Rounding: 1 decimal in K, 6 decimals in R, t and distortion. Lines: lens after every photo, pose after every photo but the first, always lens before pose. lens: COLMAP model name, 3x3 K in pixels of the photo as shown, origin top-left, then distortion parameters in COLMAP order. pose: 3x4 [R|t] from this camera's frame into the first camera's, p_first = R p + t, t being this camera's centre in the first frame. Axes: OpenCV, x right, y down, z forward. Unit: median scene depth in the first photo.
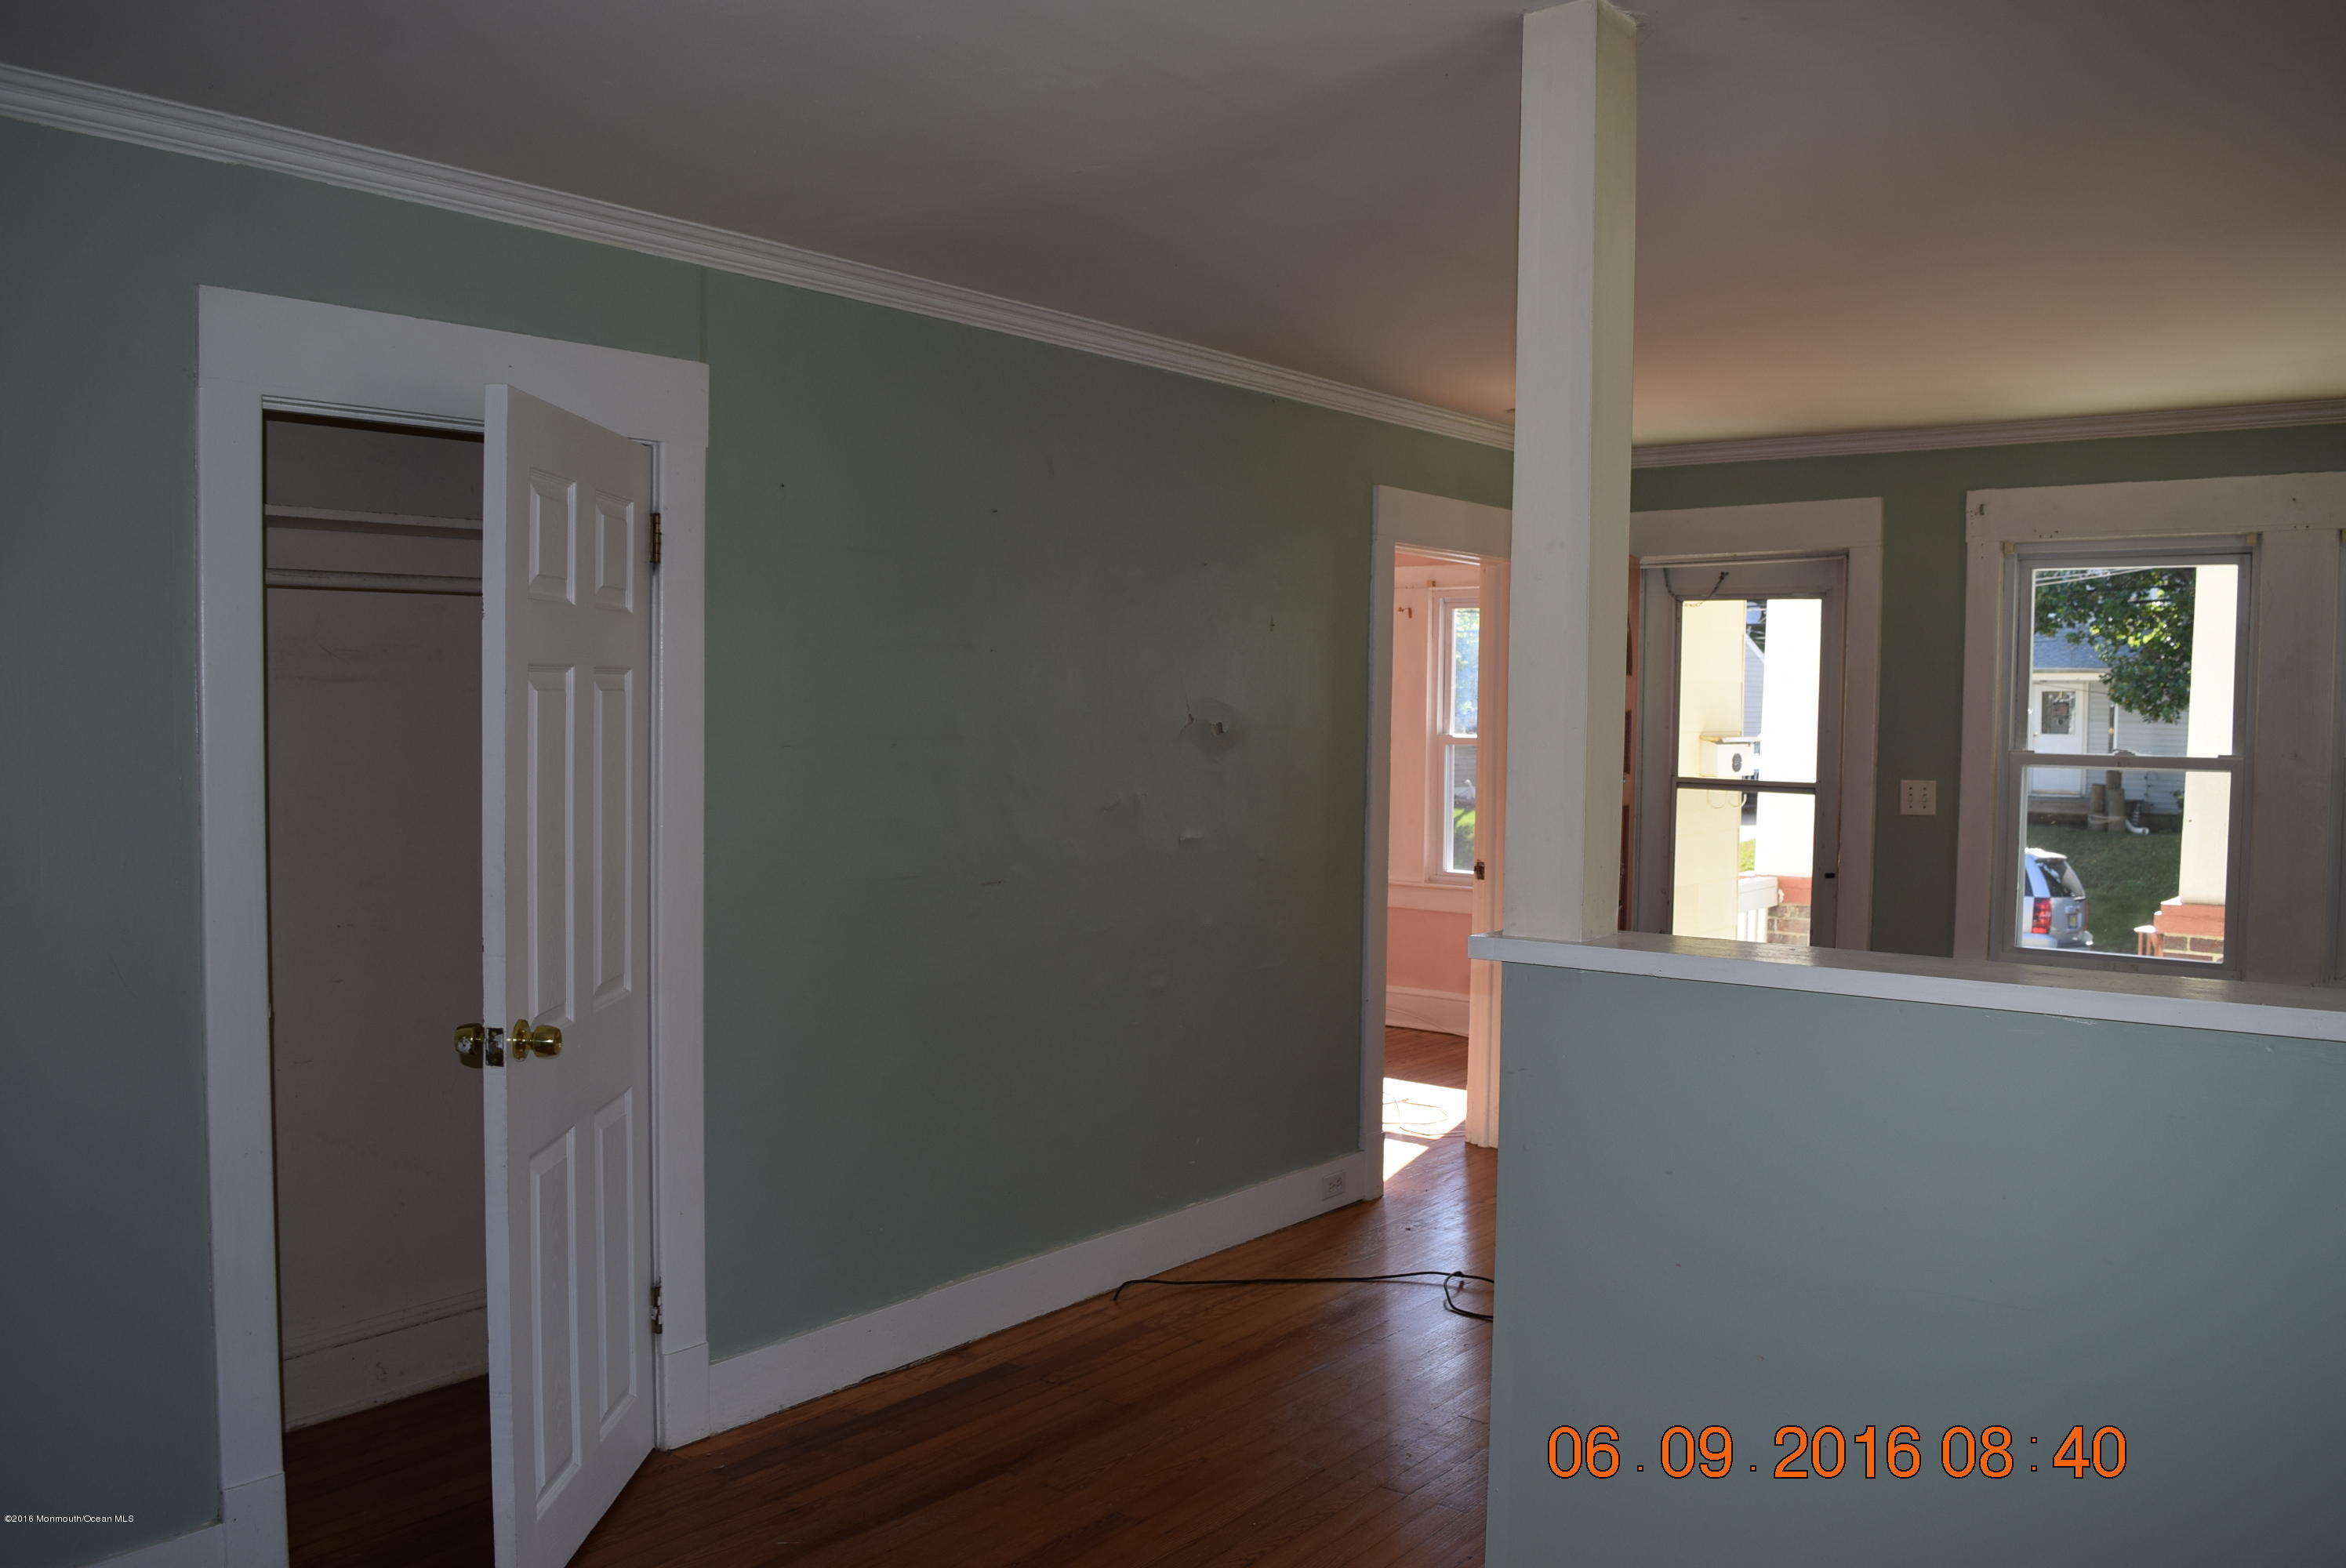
lens RADIAL K [[1840.5, 0, 1173.0], [0, 1840.5, 784.0], [0, 0, 1]] dist [-0.079453, -0.005713]
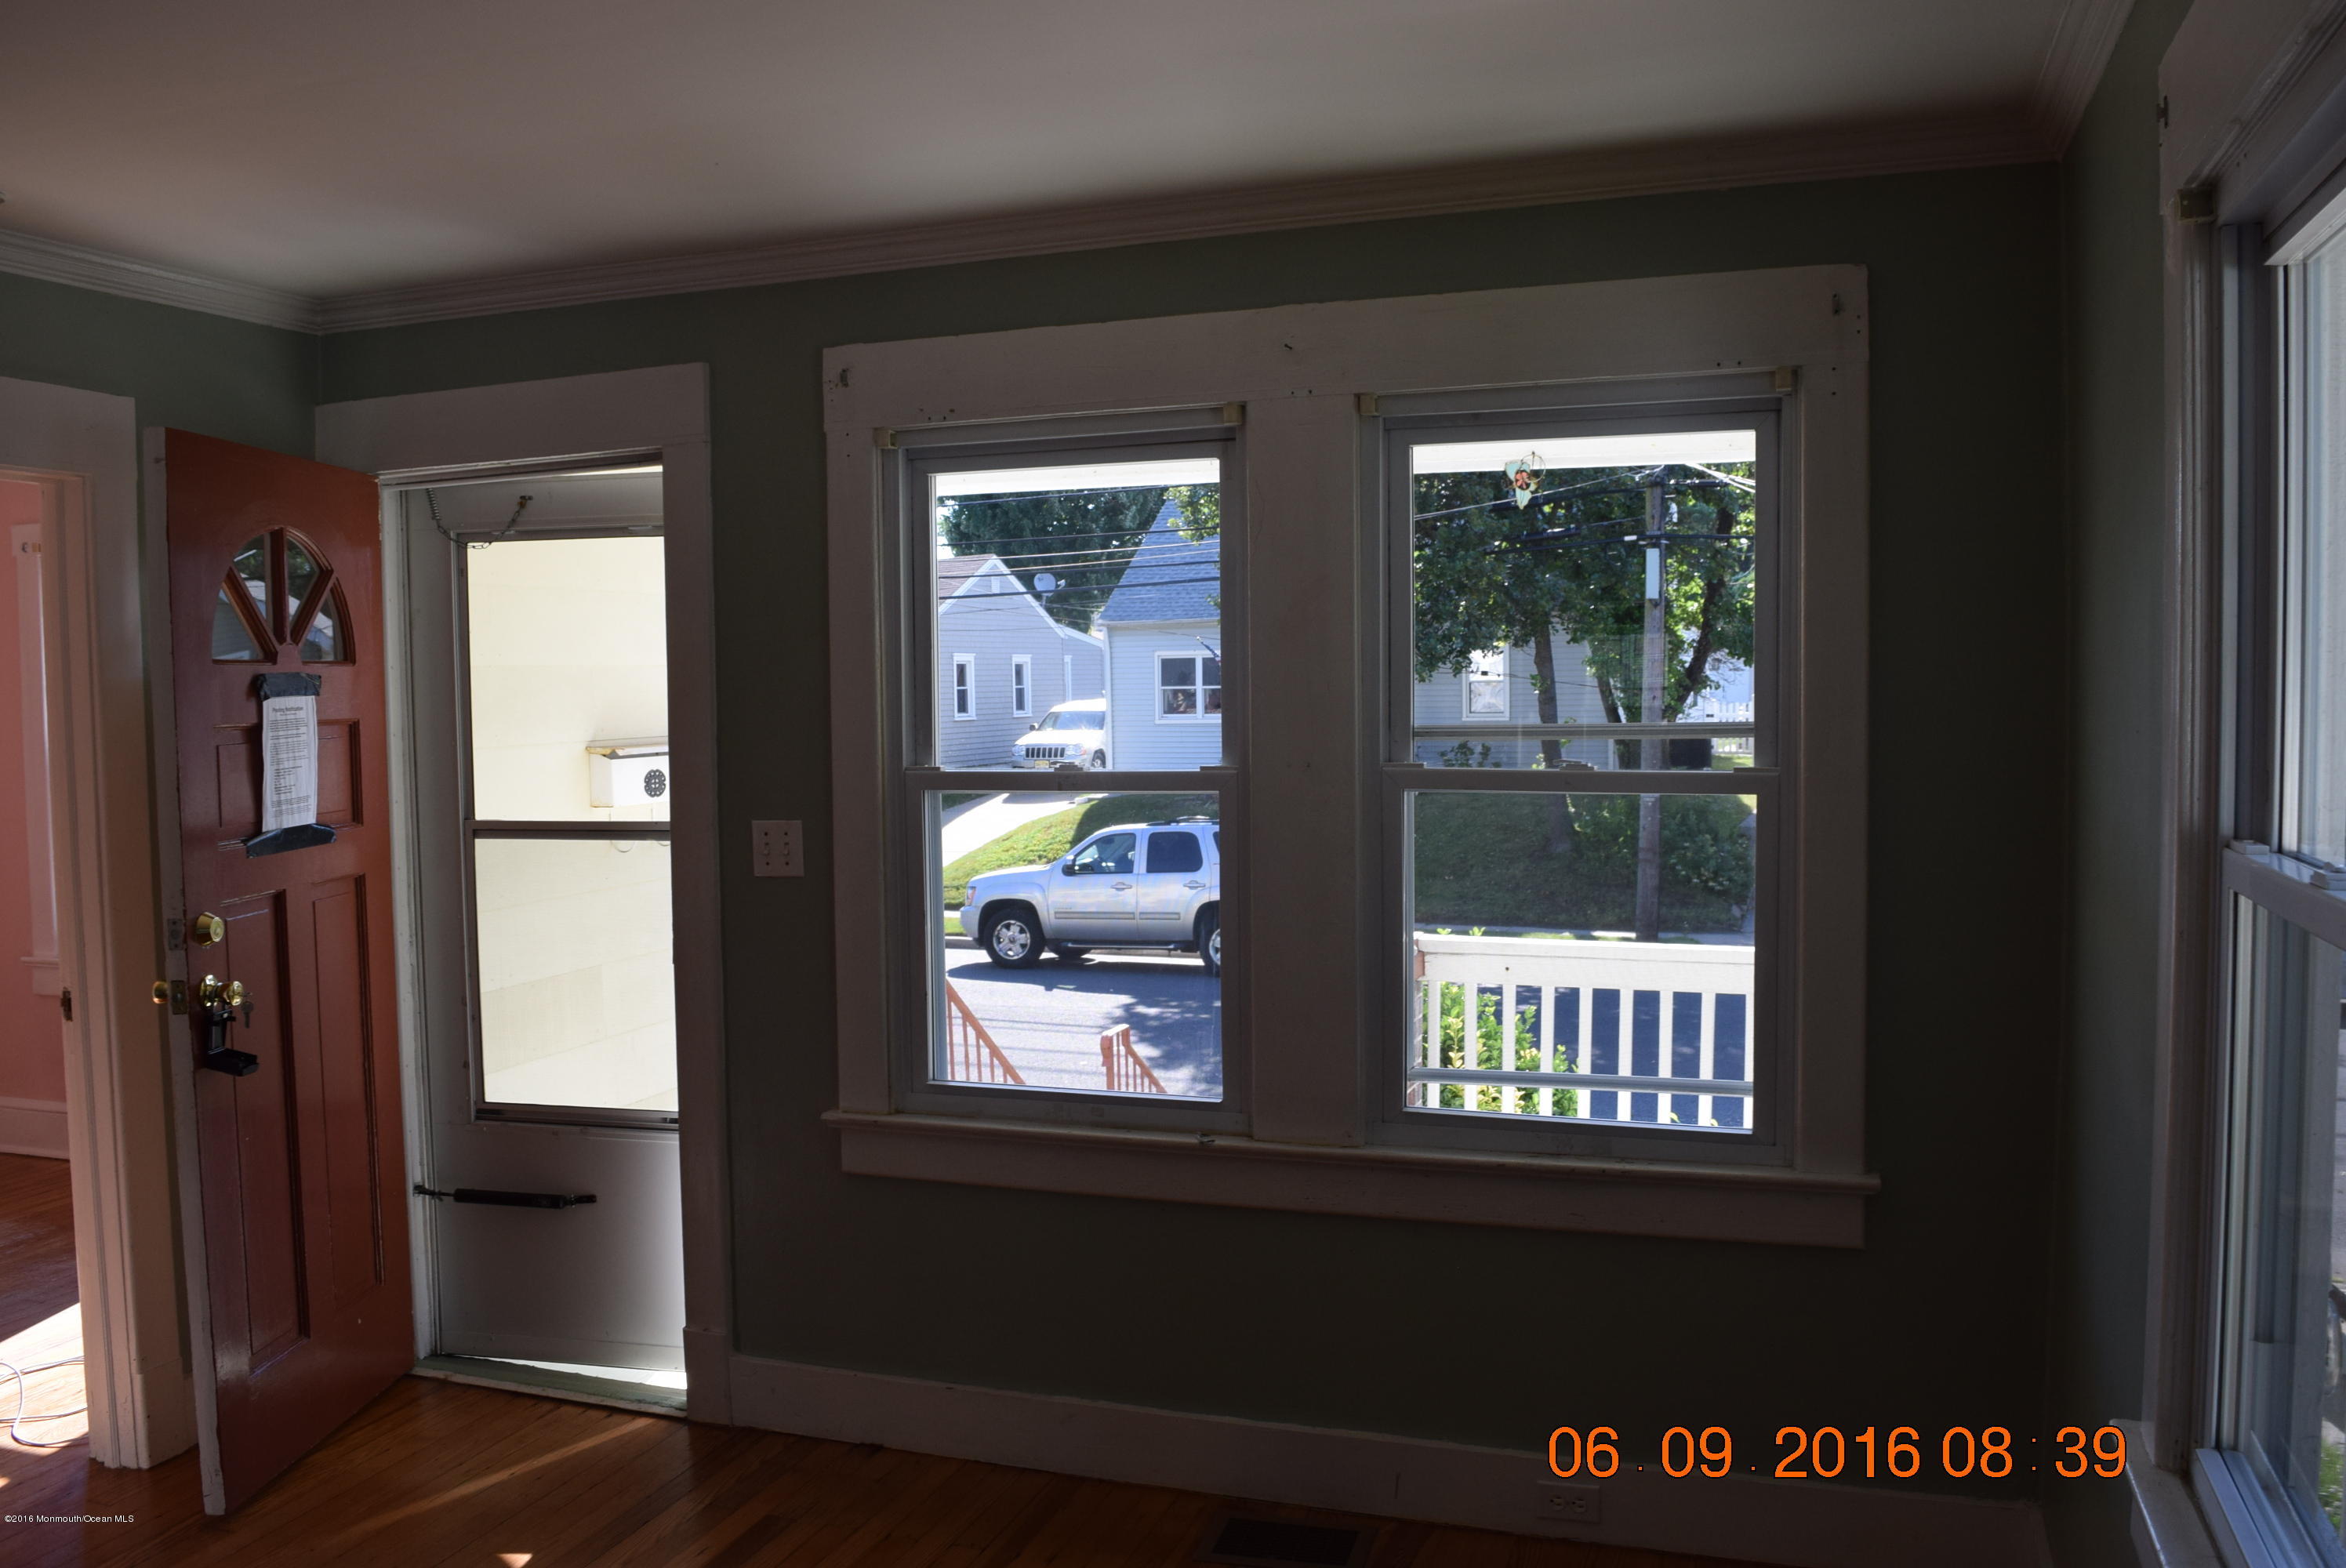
lens RADIAL K [[1840.5, 0, 1173.0], [0, 1840.5, 784.0], [0, 0, 1]] dist [-0.079453, -0.005713]
pose [[0.945270, -0.046673, 0.322932, 0.338510], [0.042509, 0.998897, 0.019938, -0.021118], [-0.323507, -0.005119, 0.946212, 0.367234]]
